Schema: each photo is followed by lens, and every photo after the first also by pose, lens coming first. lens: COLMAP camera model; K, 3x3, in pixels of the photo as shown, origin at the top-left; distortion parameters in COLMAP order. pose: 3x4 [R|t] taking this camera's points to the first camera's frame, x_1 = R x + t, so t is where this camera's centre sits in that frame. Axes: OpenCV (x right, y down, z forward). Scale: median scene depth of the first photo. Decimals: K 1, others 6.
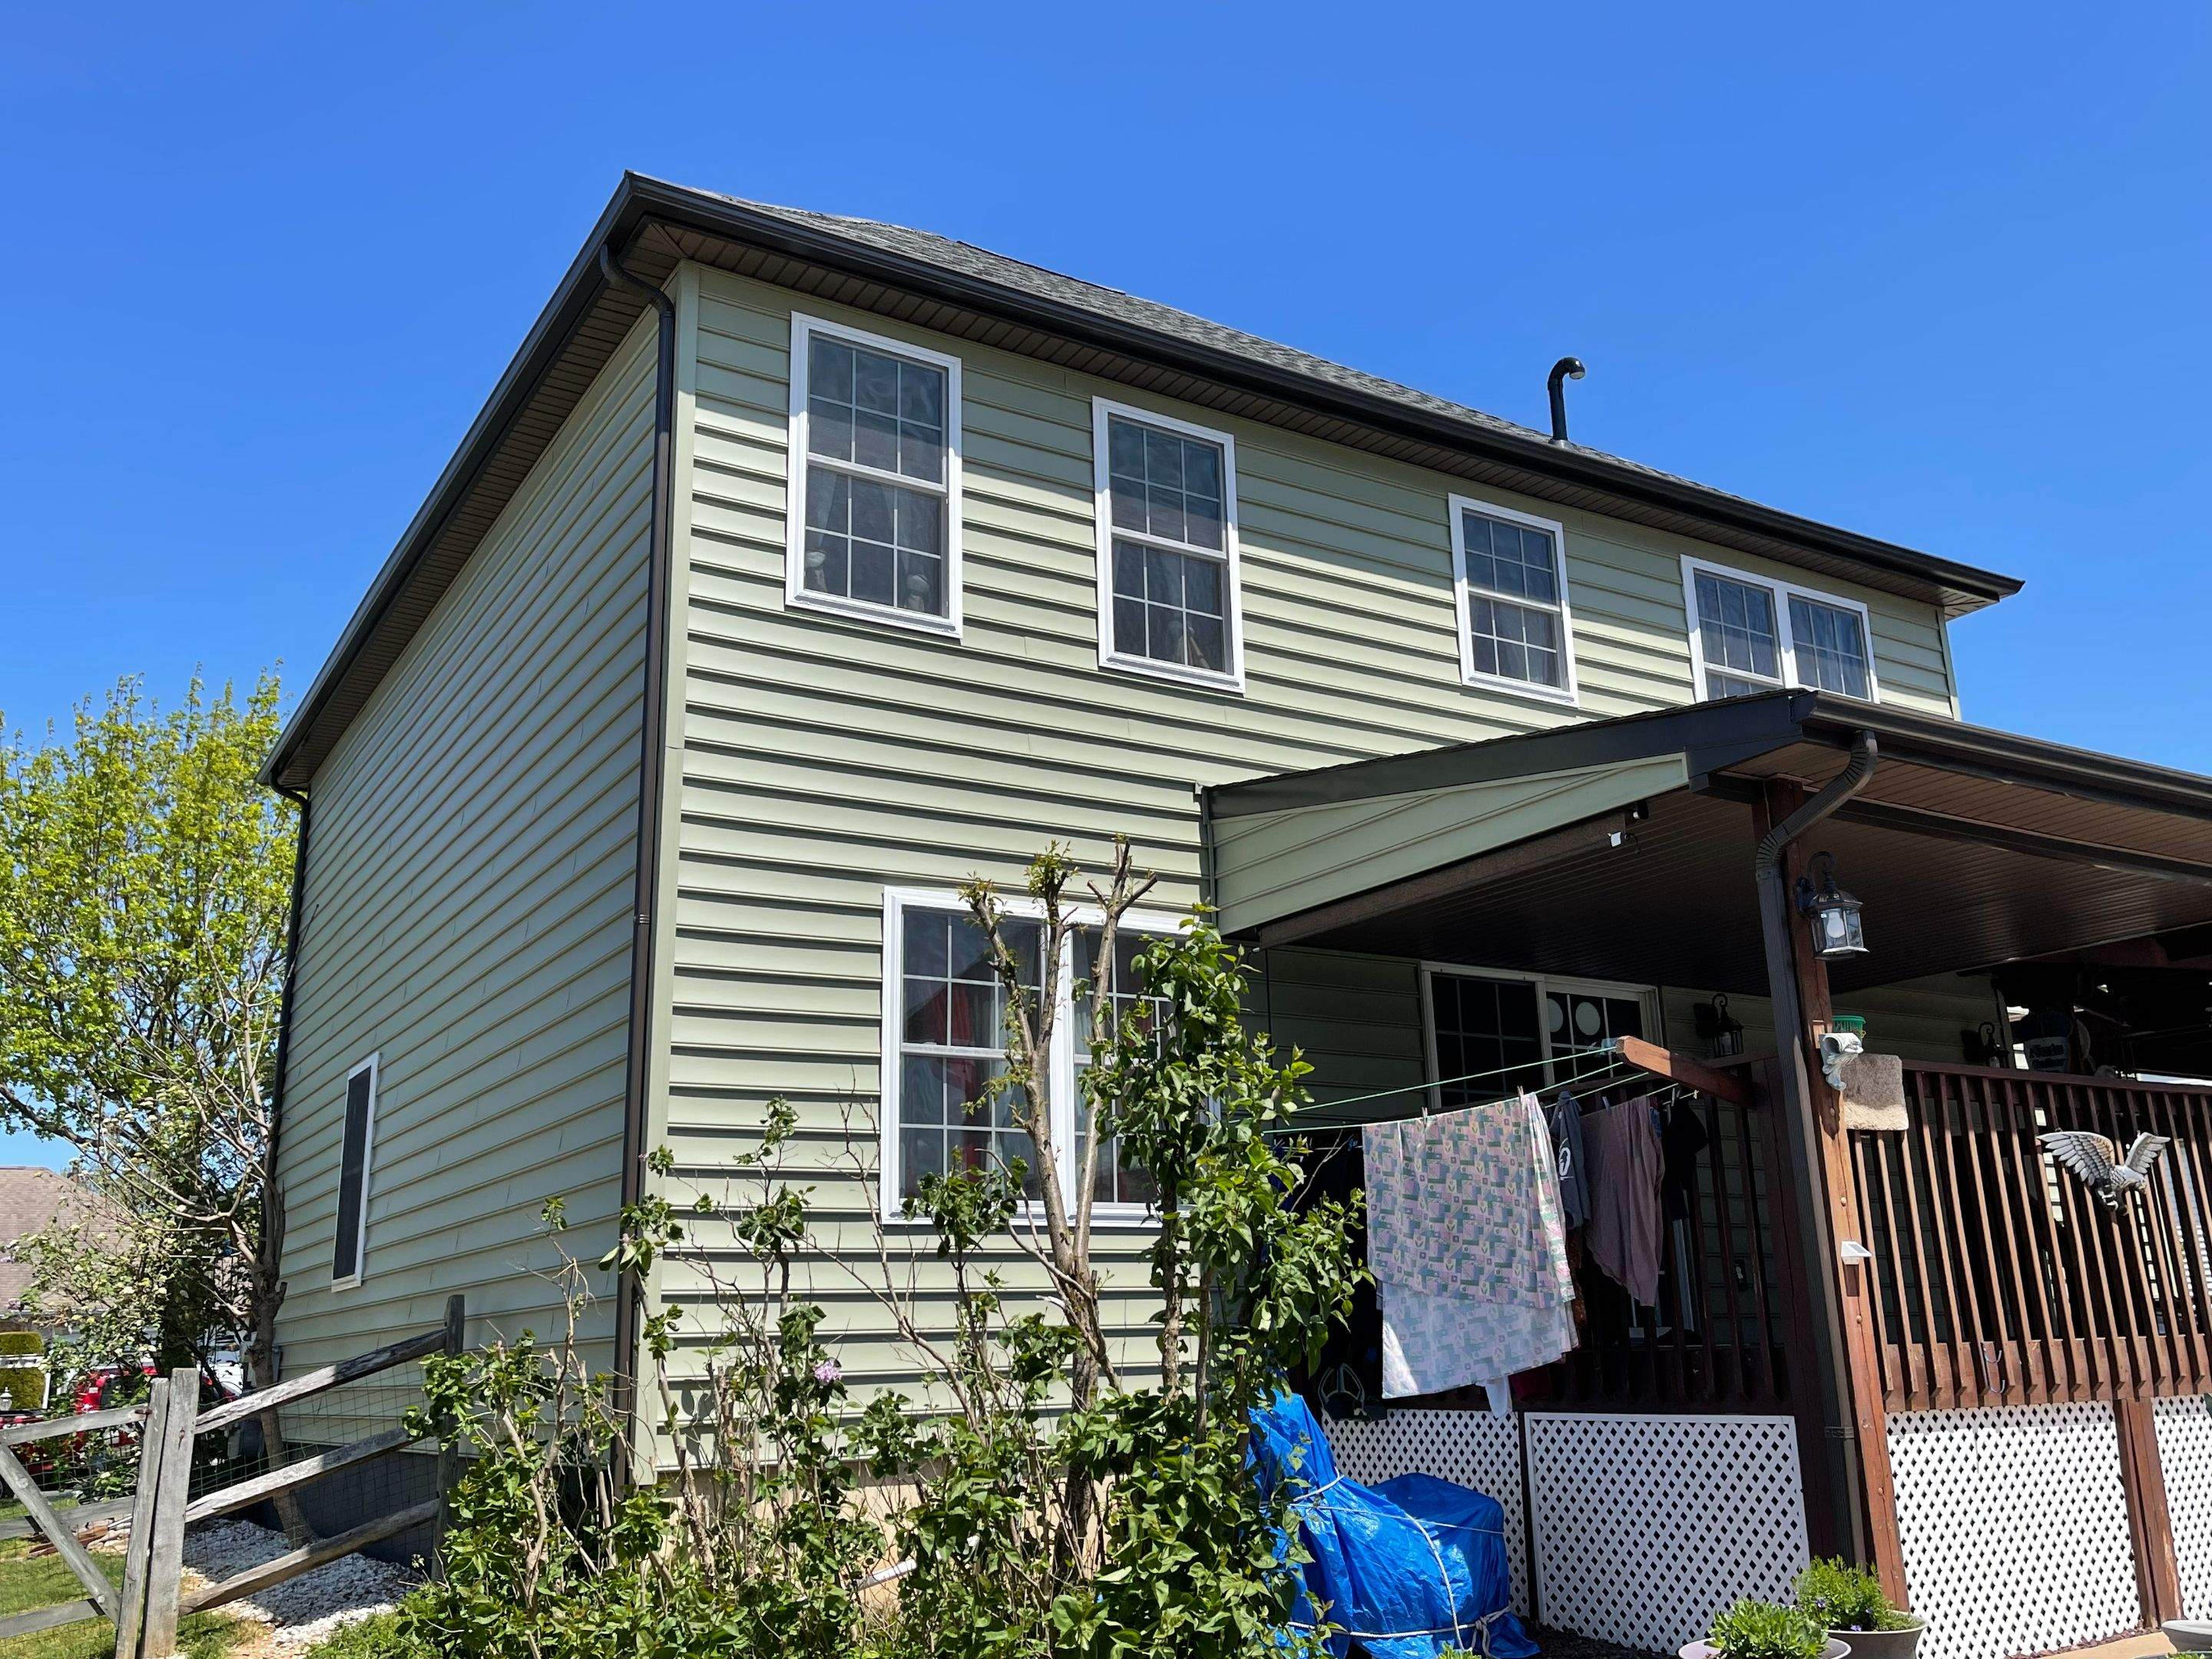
lens RADIAL K [[1930.1, 0, 1106.0], [0, 1930.1, 829.5], [0, 0, 1]] dist [0.073010, -0.099267]
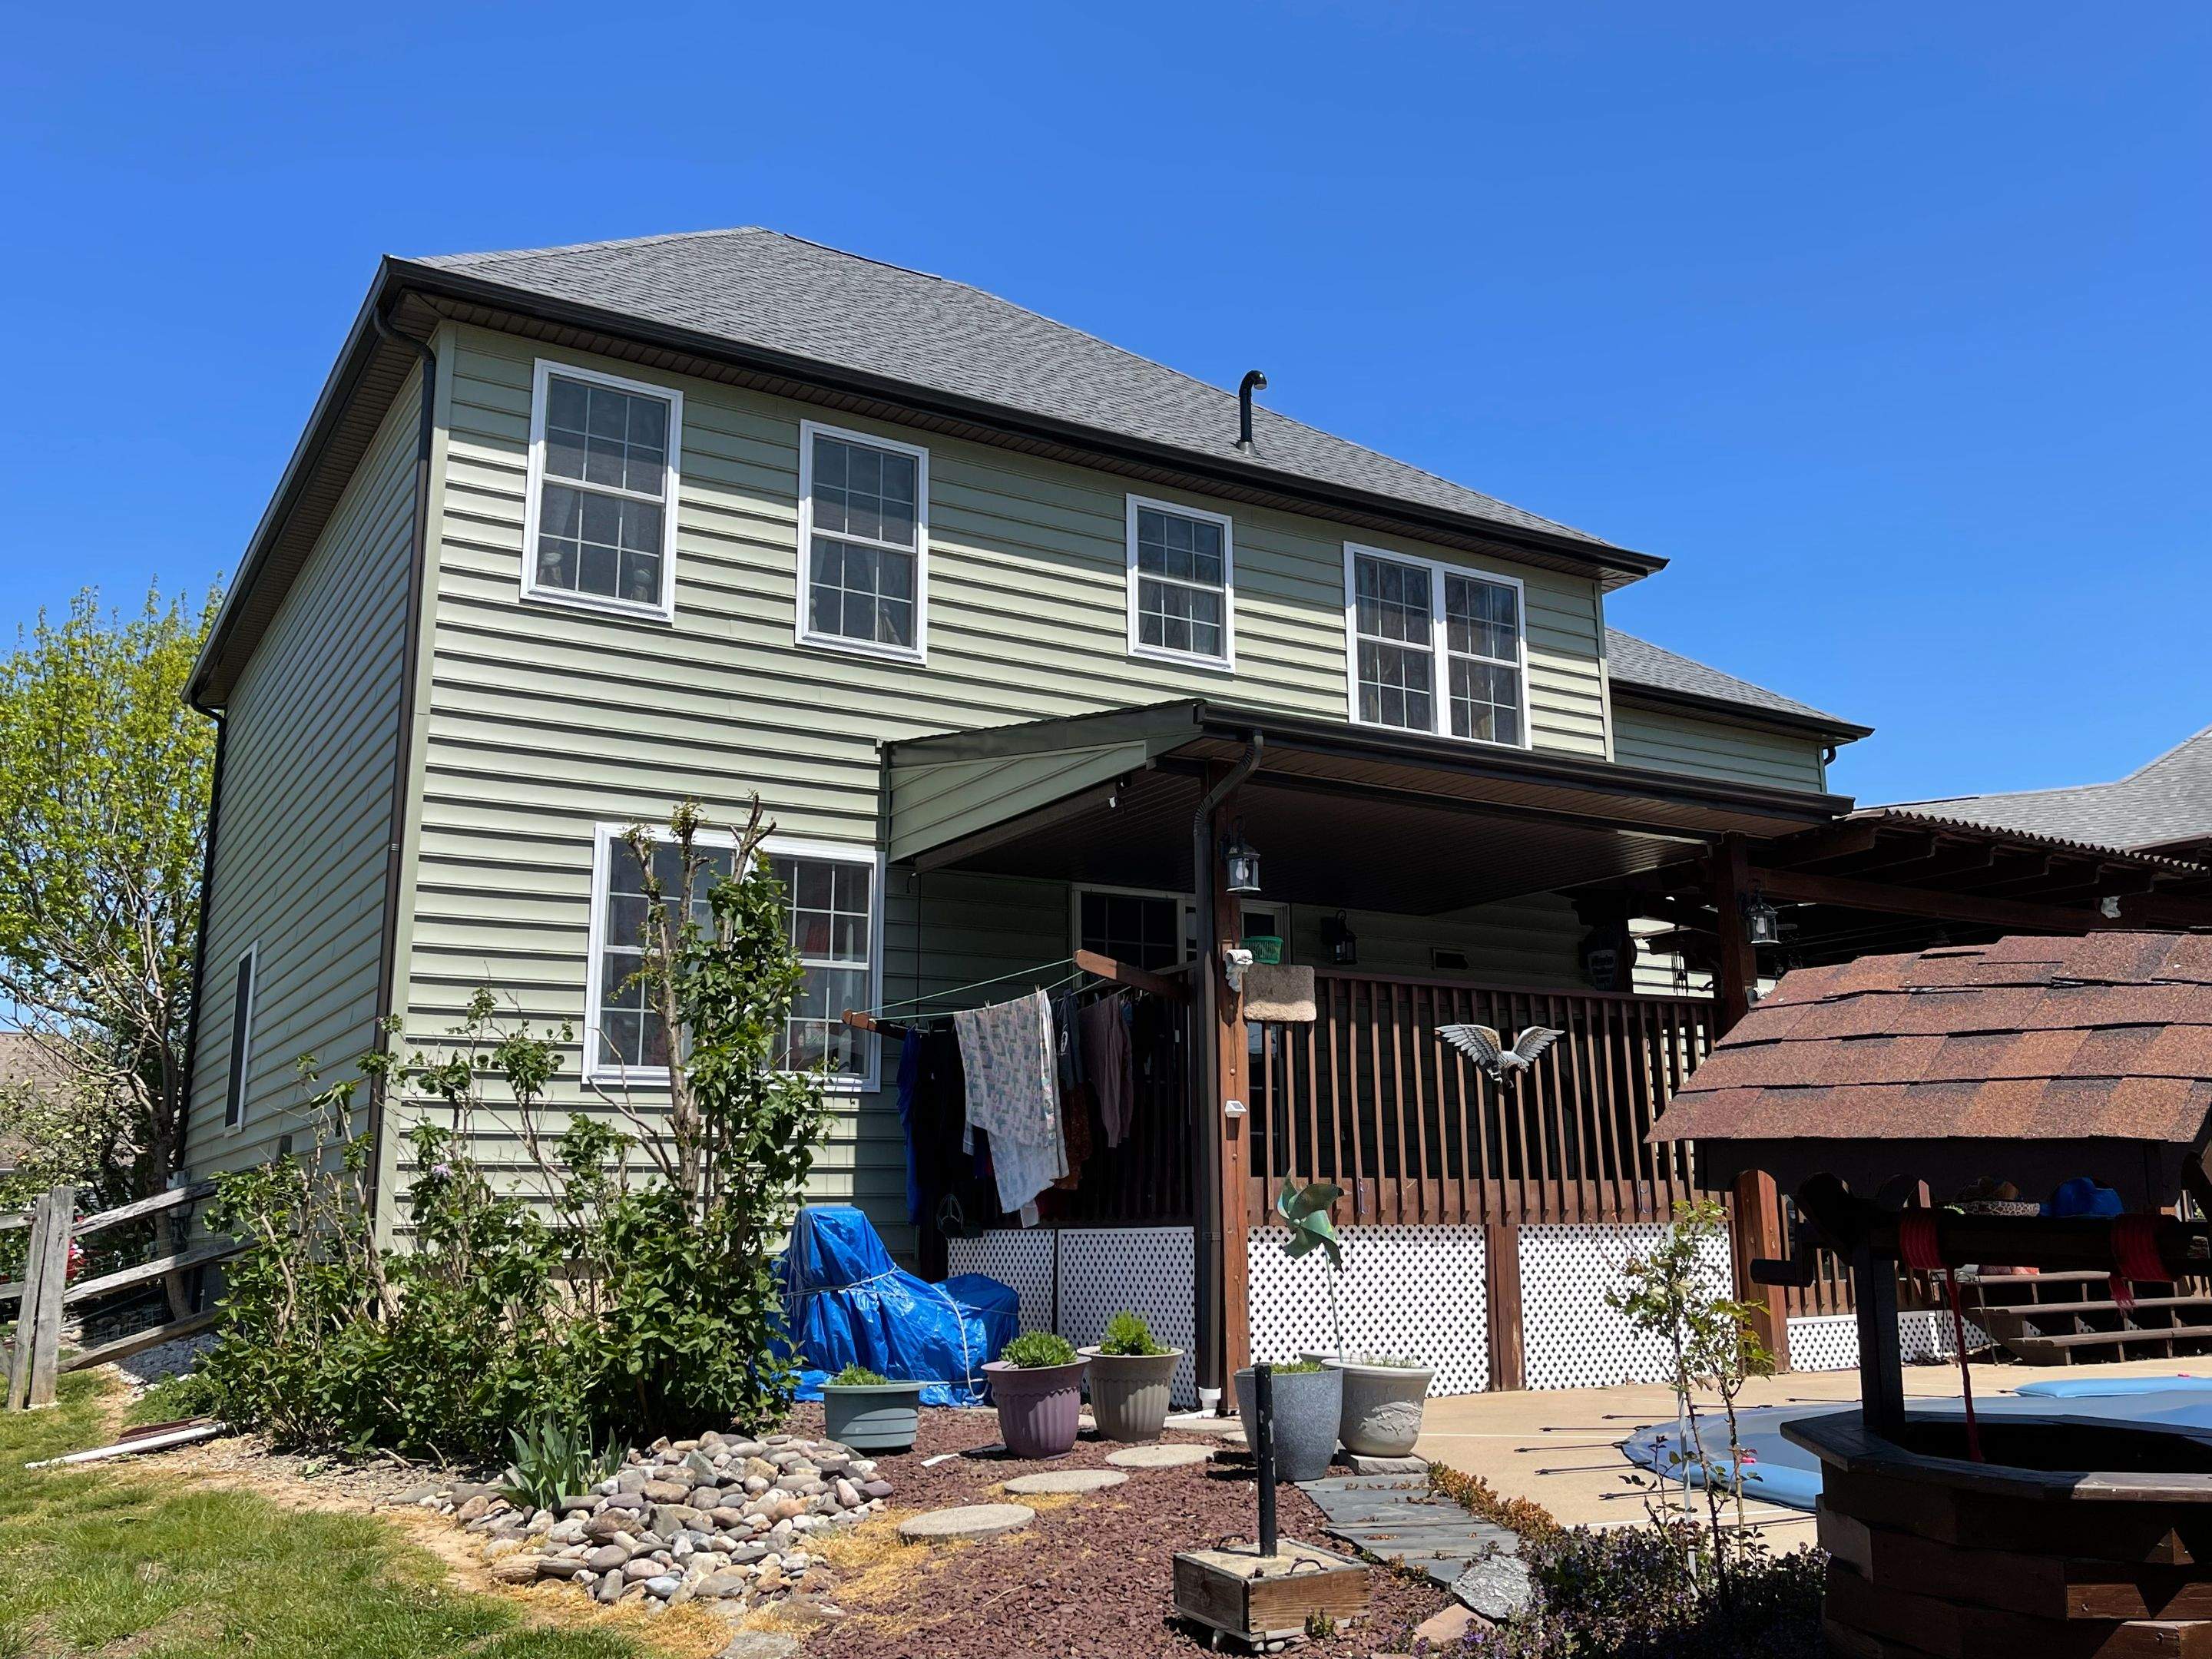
lens RADIAL K [[1930.1, 0, 1106.0], [0, 1930.1, 829.5], [0, 0, 1]] dist [0.073010, -0.099267]
pose [[0.999821, 0.015365, -0.011083, 0.226728], [-0.014703, 0.998238, 0.057482, -0.042637], [0.011947, -0.057309, 0.998285, -0.263313]]
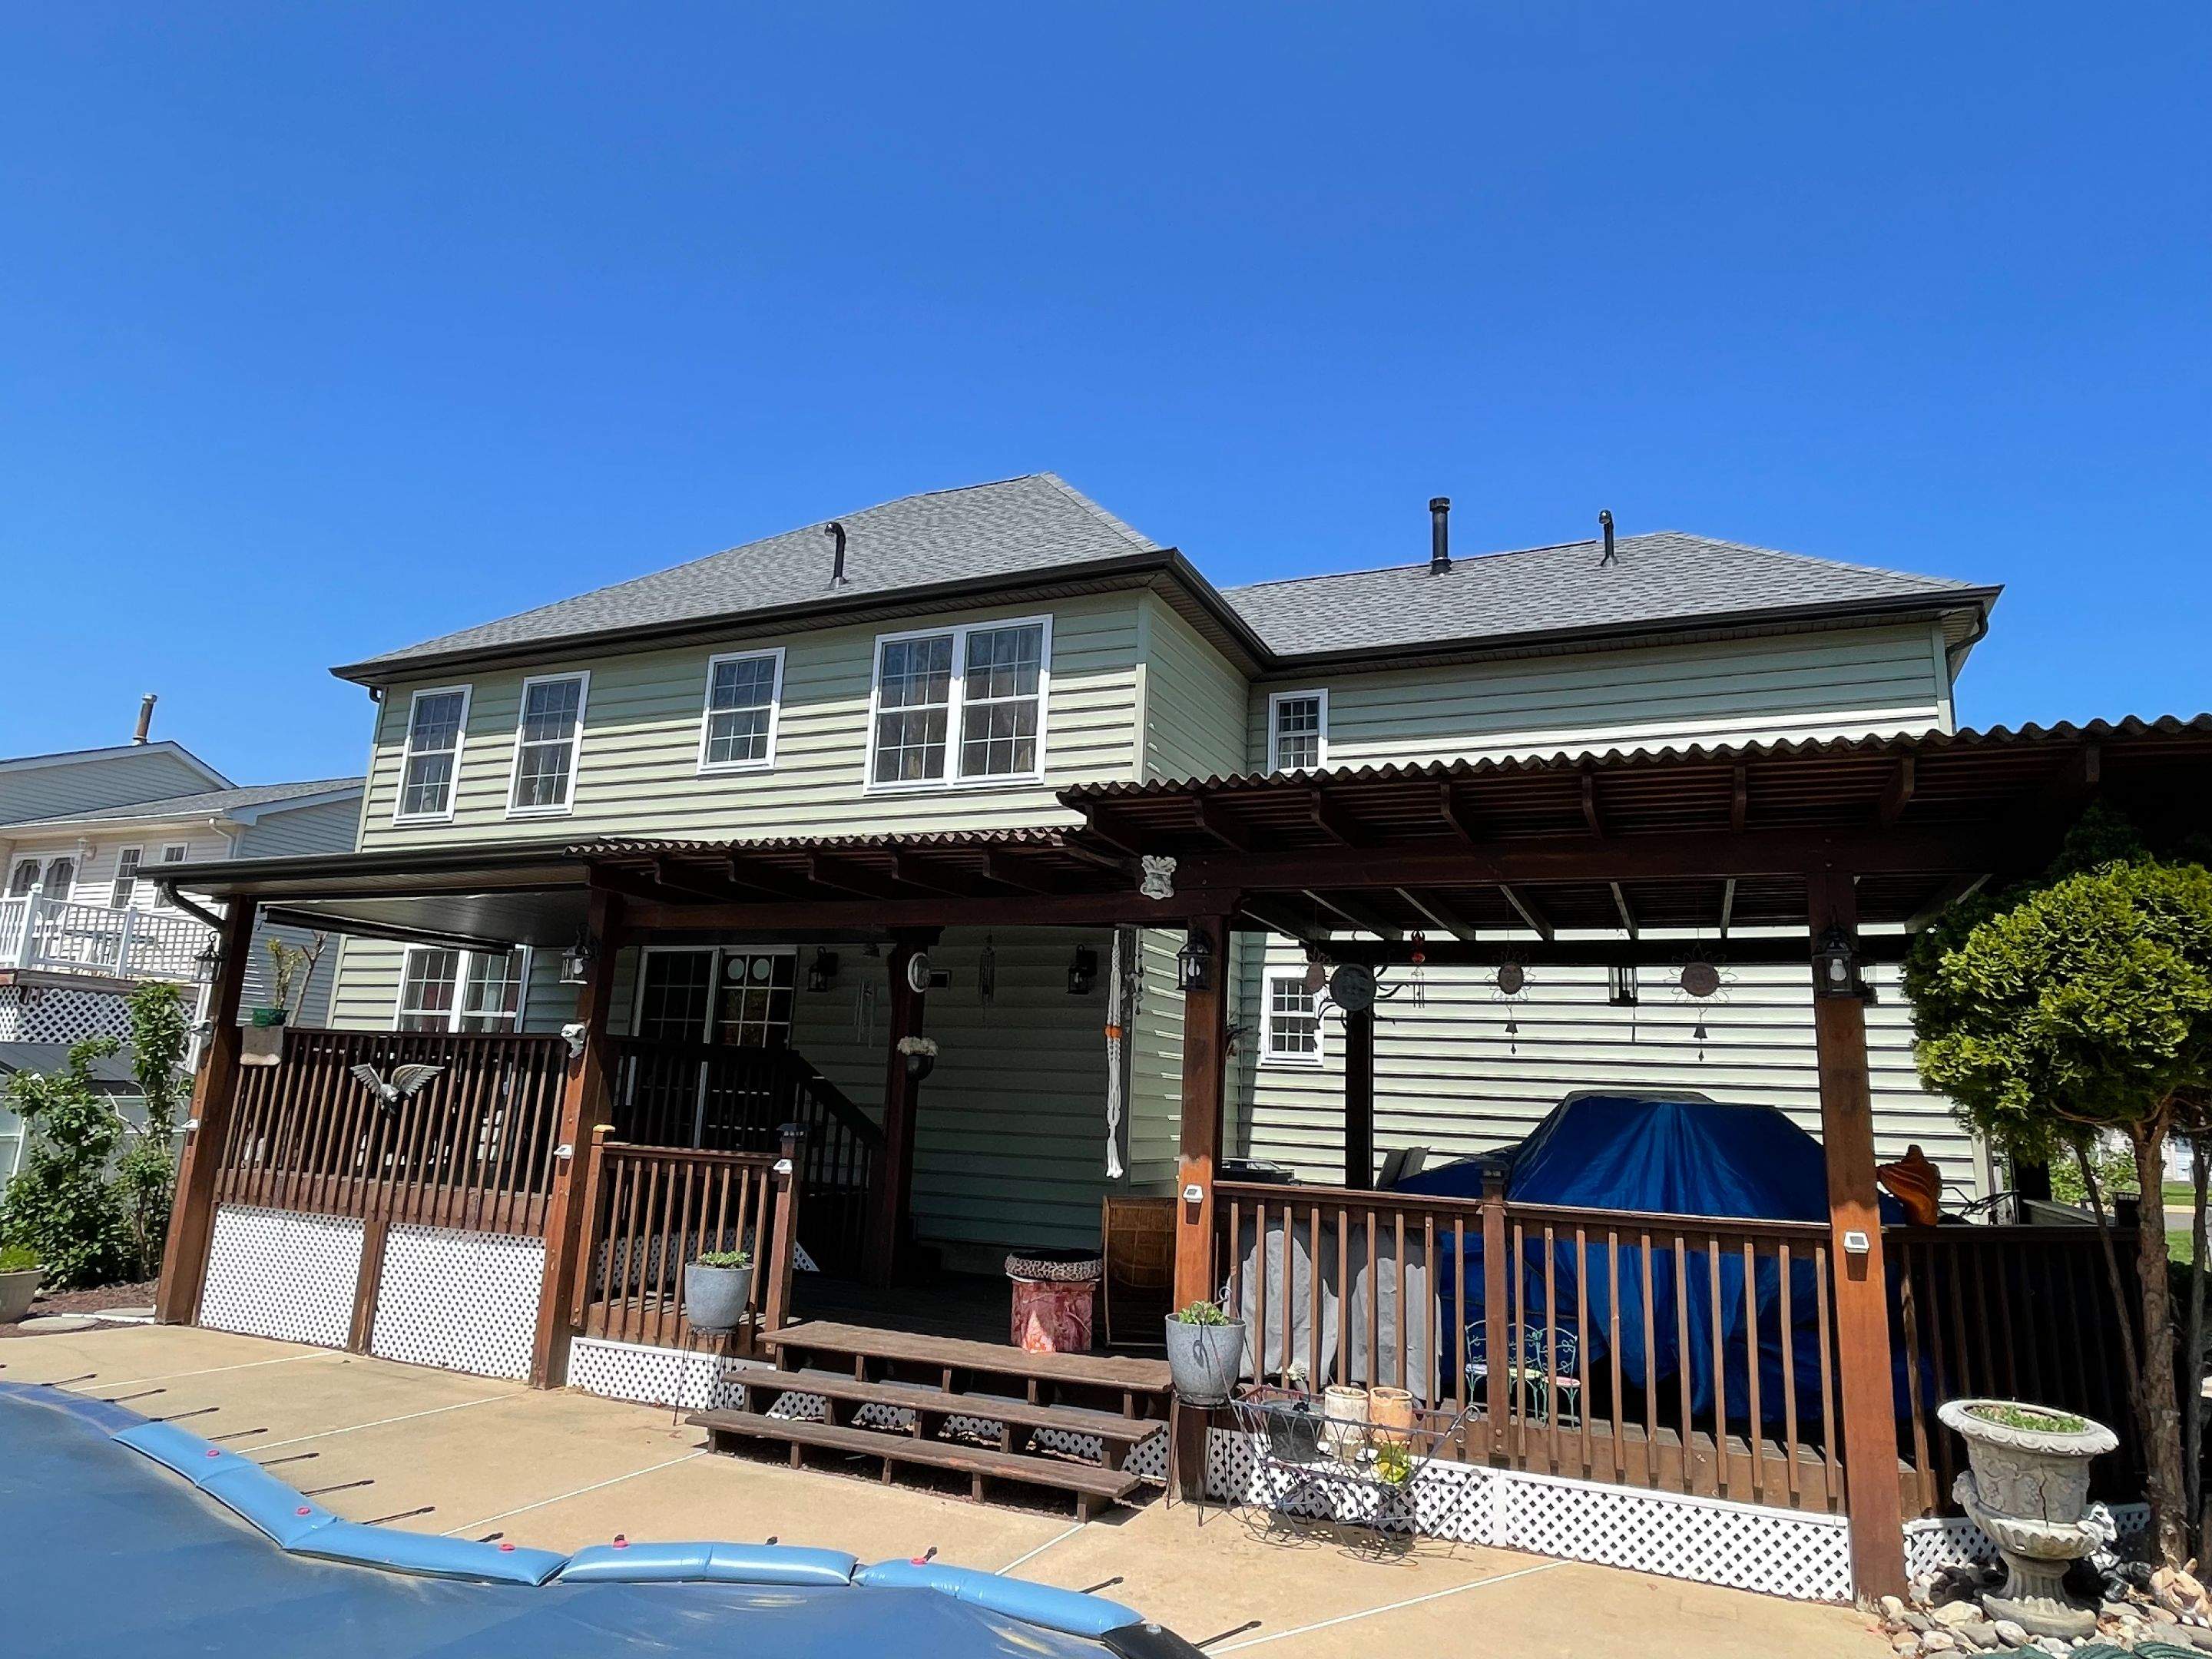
lens RADIAL K [[1325.9, 0, 1106.0], [0, 1325.9, 829.5], [0, 0, 1]] dist [0.000642, -0.000023]
pose [[0.569341, -0.117779, -0.813621, 1.600321], [0.161710, 0.986393, -0.029631, 0.077168], [0.806040, -0.114701, 0.580640, 0.750298]]
